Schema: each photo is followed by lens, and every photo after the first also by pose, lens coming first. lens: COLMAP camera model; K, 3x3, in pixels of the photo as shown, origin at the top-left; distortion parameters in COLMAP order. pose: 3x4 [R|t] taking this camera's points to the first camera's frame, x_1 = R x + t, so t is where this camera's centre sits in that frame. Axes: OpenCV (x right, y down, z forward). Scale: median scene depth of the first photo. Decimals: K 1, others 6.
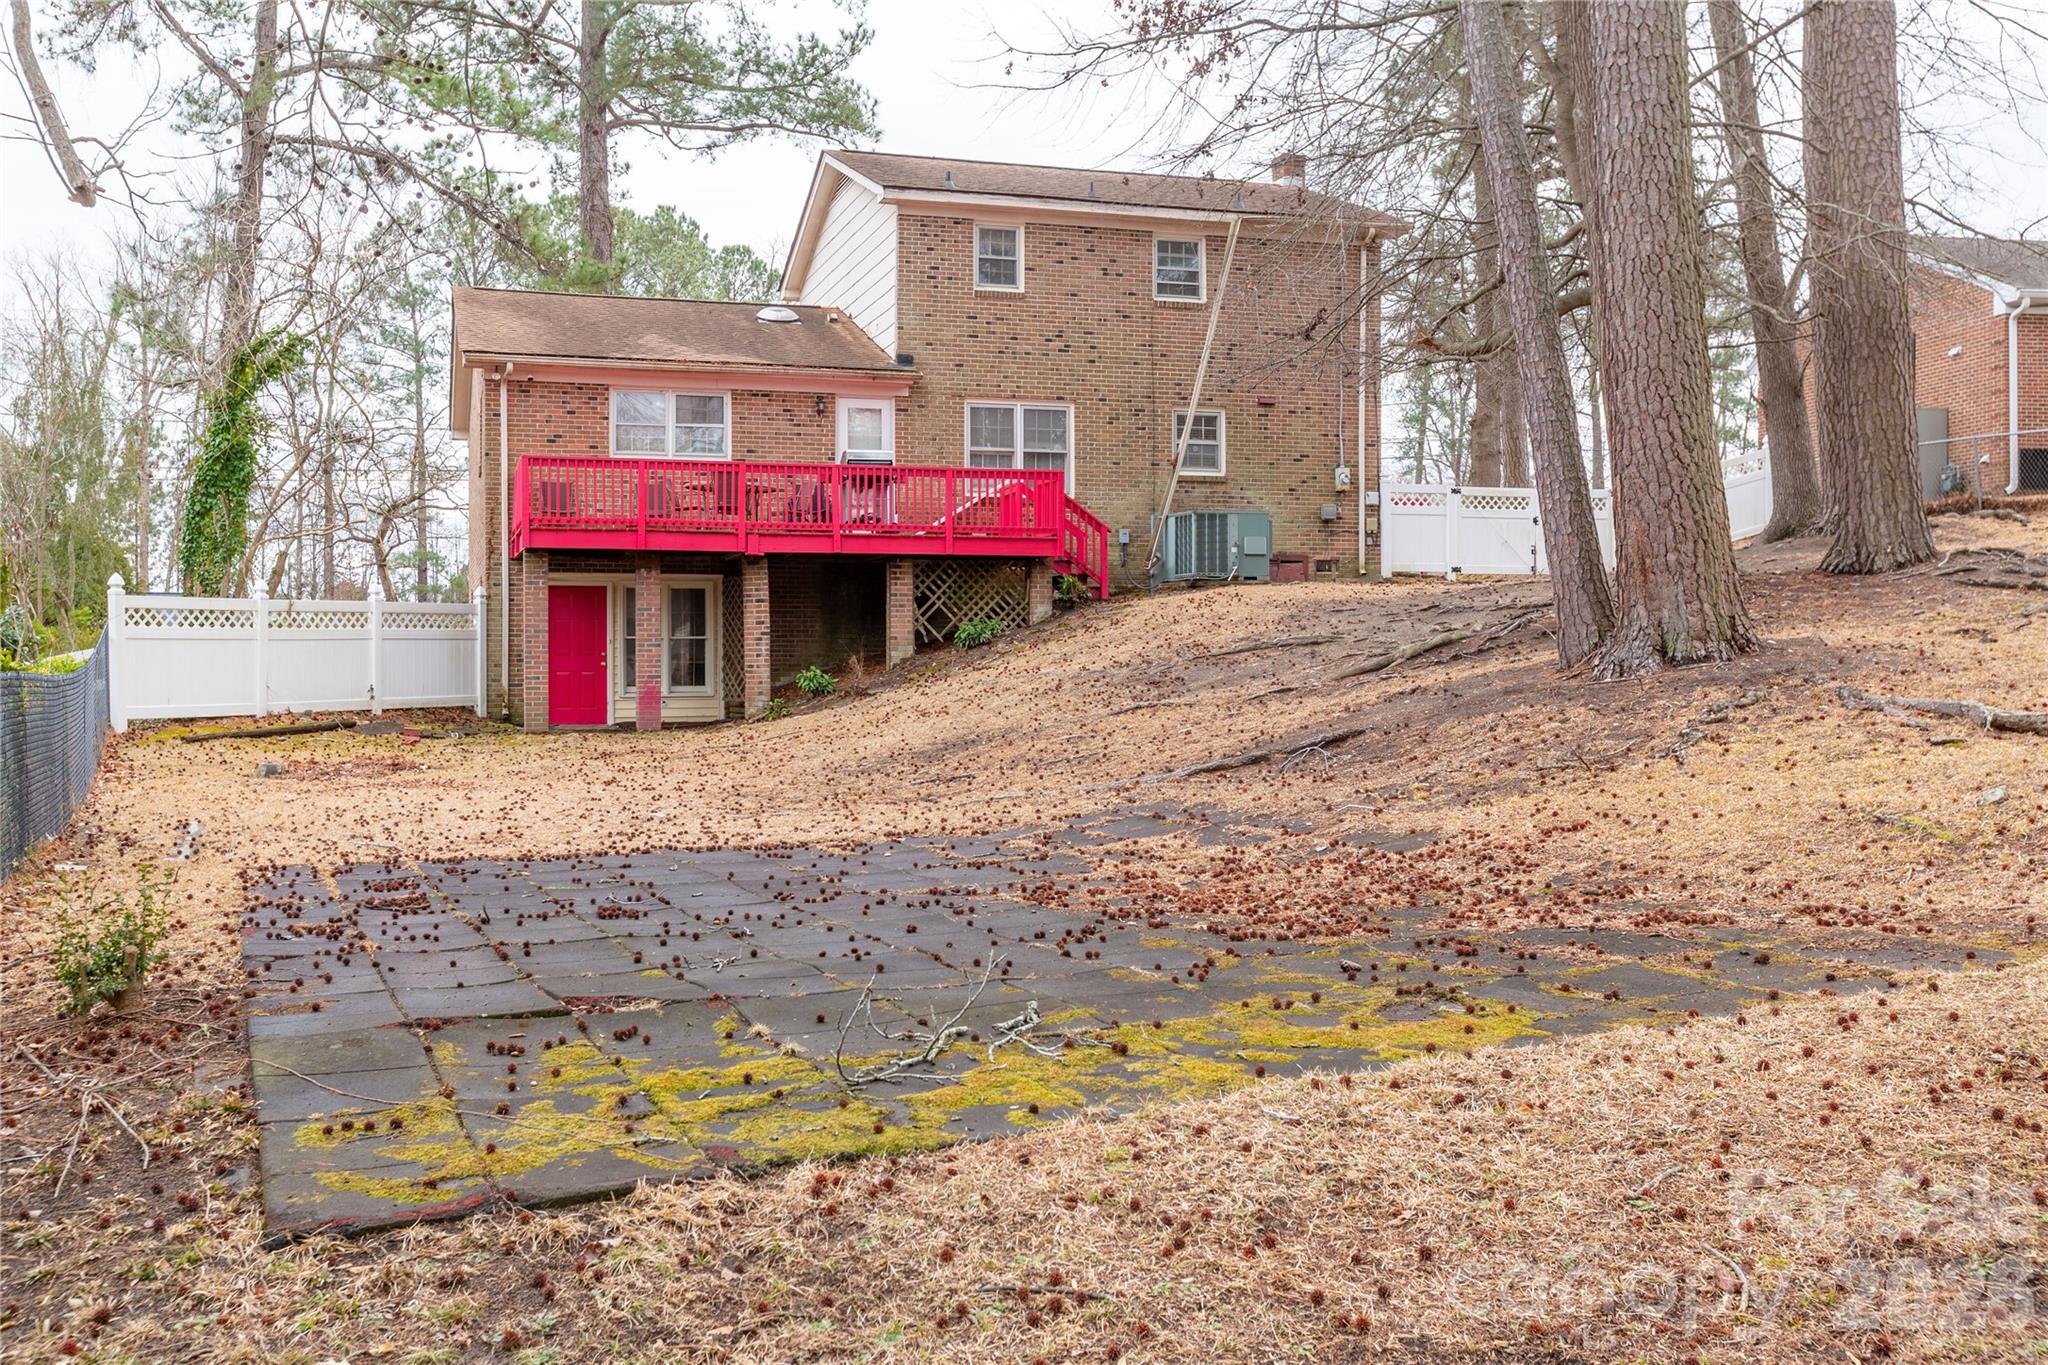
lens RADIAL K [[2001.8, 0, 1024.0], [0, 2001.8, 682.5], [0, 0, 1]] dist [0.001676, 0.006638]
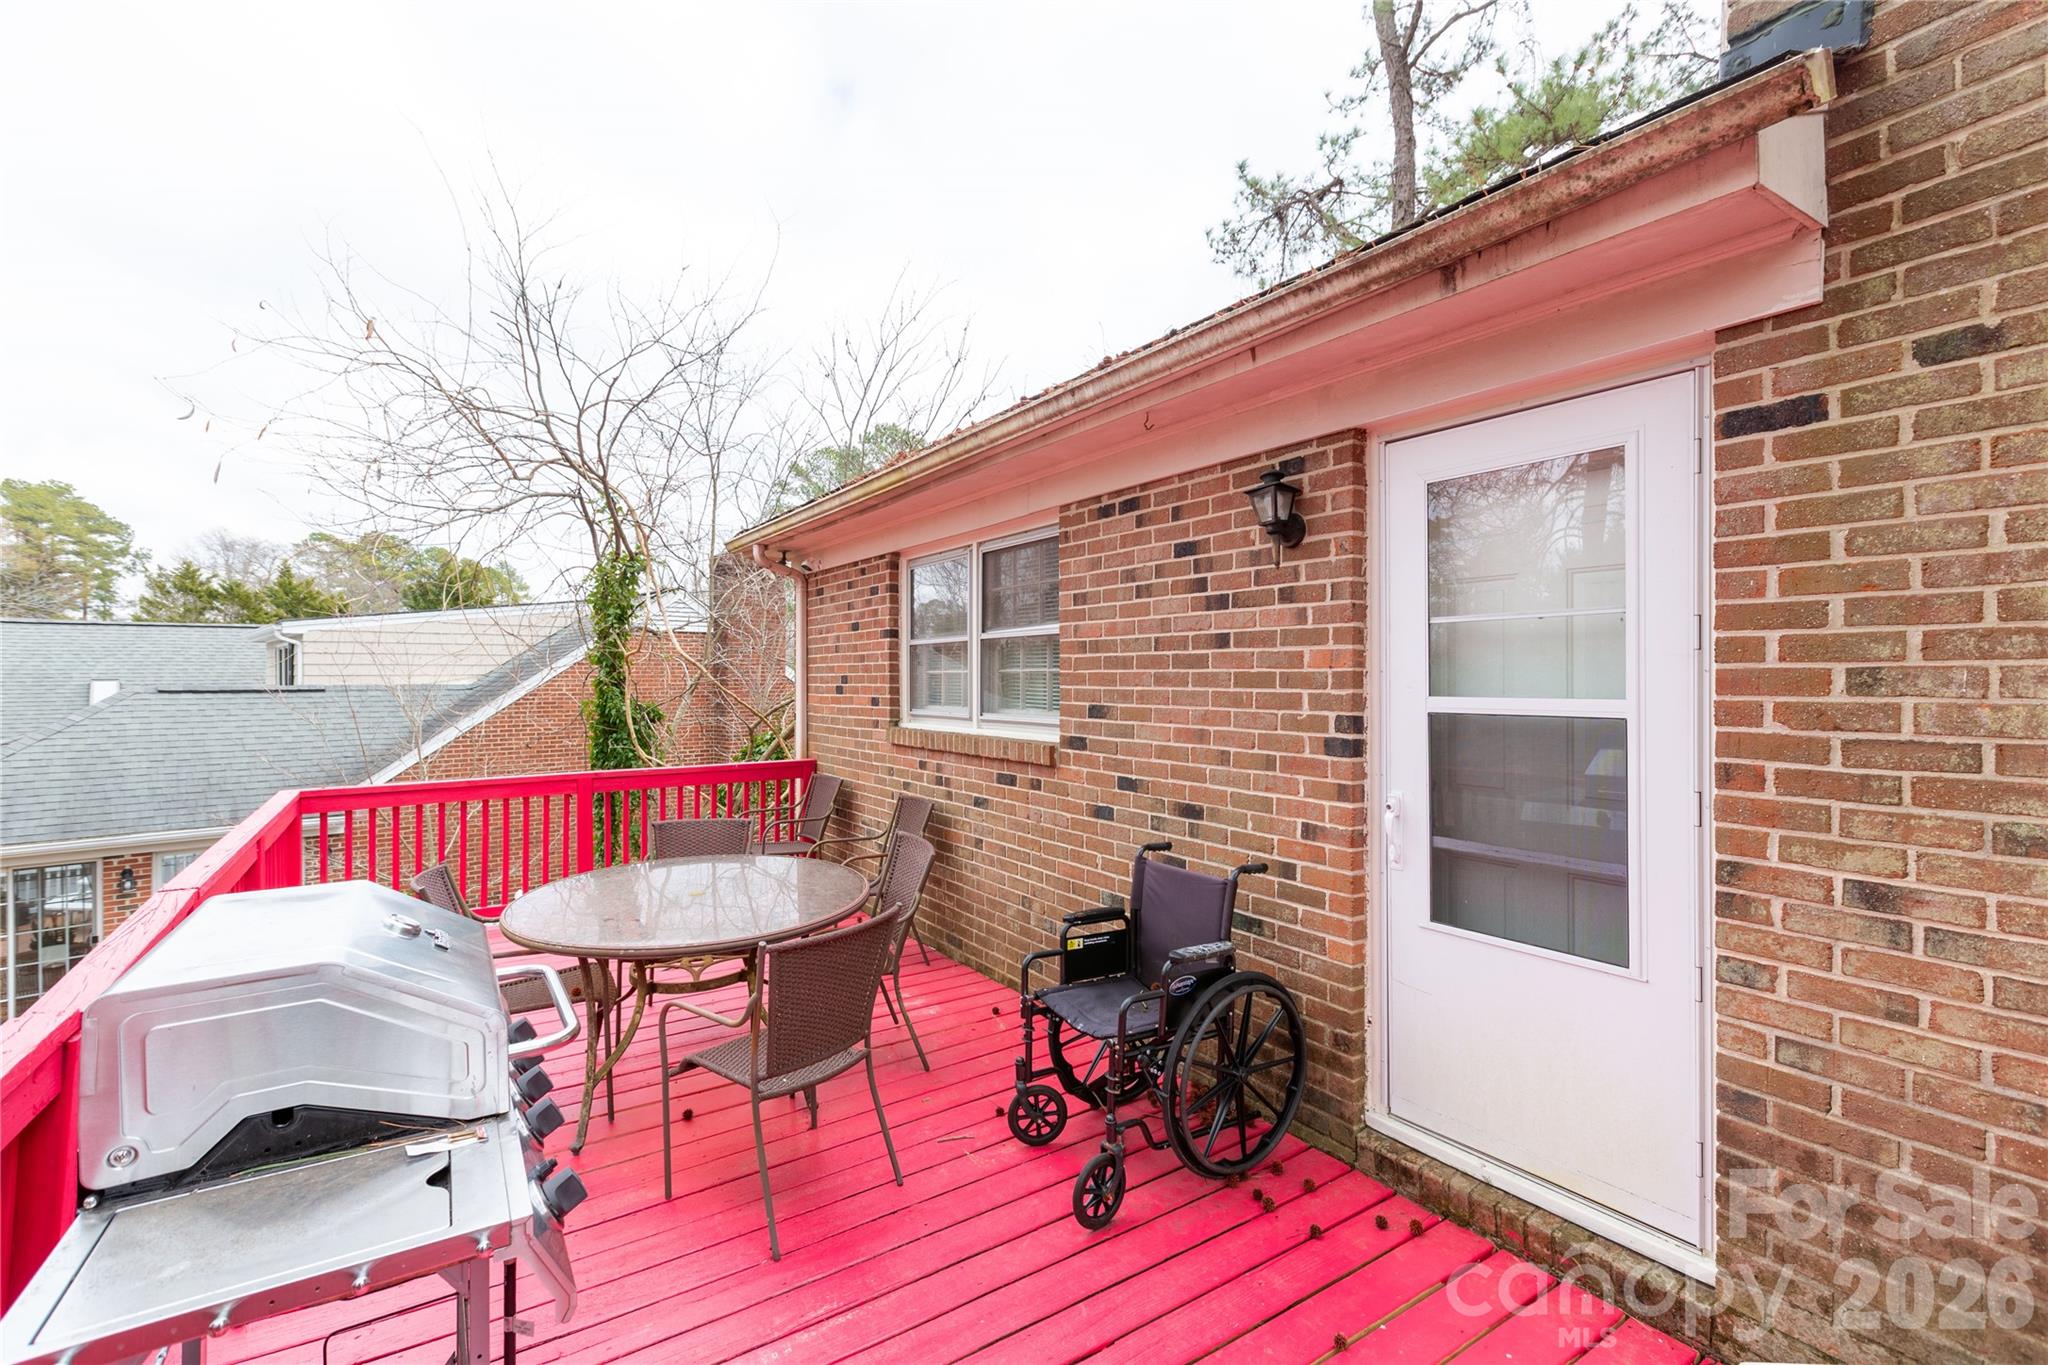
lens RADIAL K [[903.9, 0, 1024.0], [0, 903.9, 682.5], [0, 0, 1]] dist [0.010394, 0.000506]
pose [[0.286155, 0.006076, -0.958164, -0.015067], [-0.003706, 0.999979, 0.005235, -0.111072], [0.958176, 0.002053, 0.286171, 0.879222]]
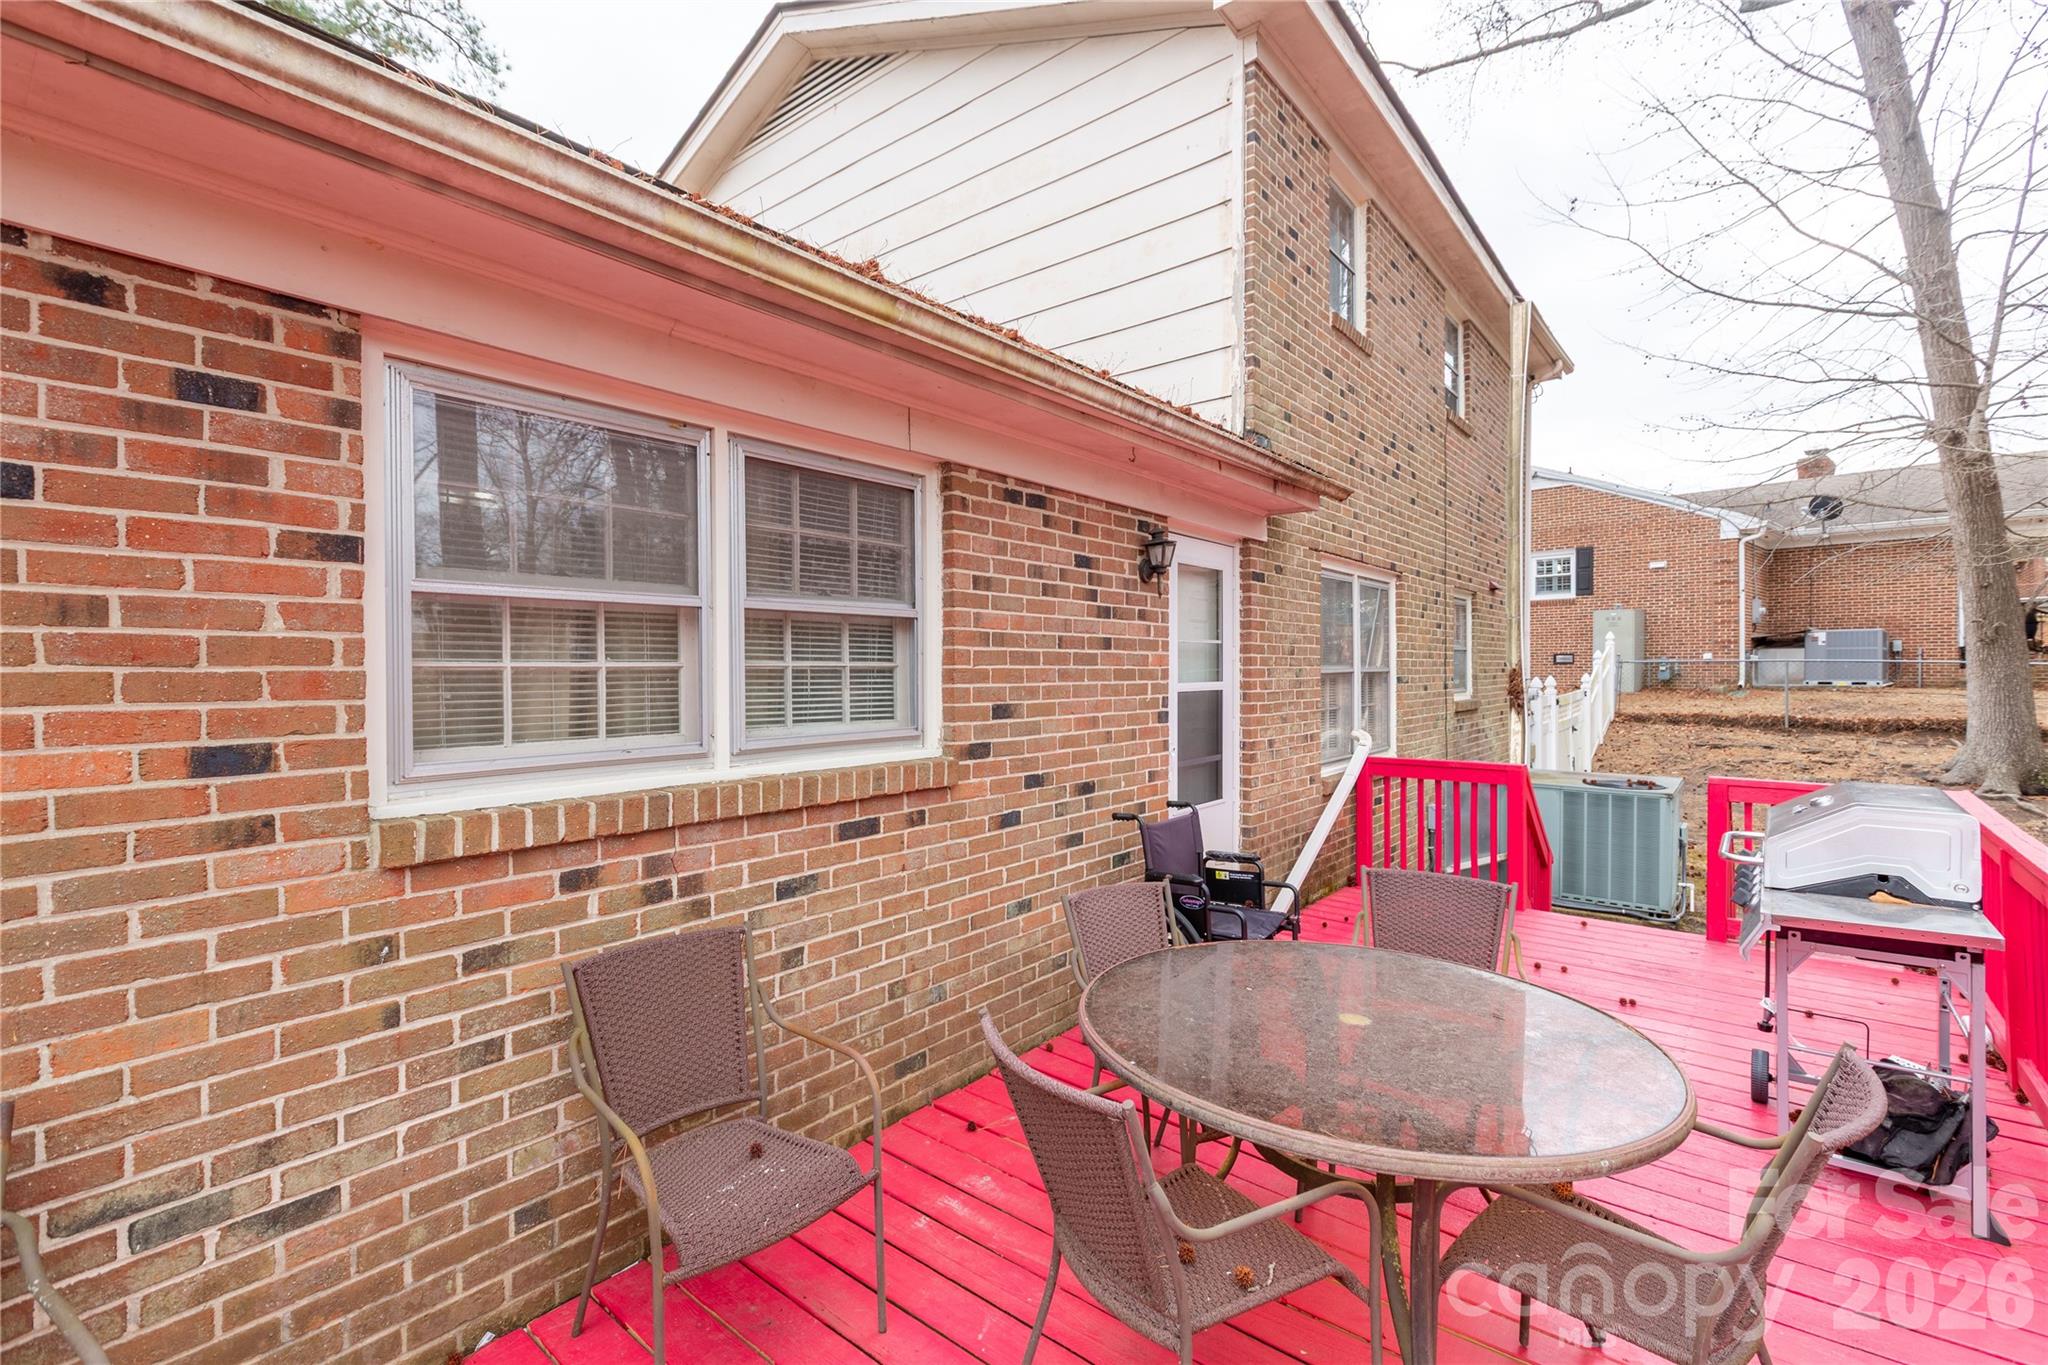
lens RADIAL K [[903.9, 0, 1024.0], [0, 903.9, 682.5], [0, 0, 1]] dist [0.010394, 0.000506]
pose [[0.829221, -0.008076, 0.558862, -0.183661], [0.000282, 0.999902, 0.014030, -0.111636], [-0.558920, -0.011476, 0.829142, 0.831620]]
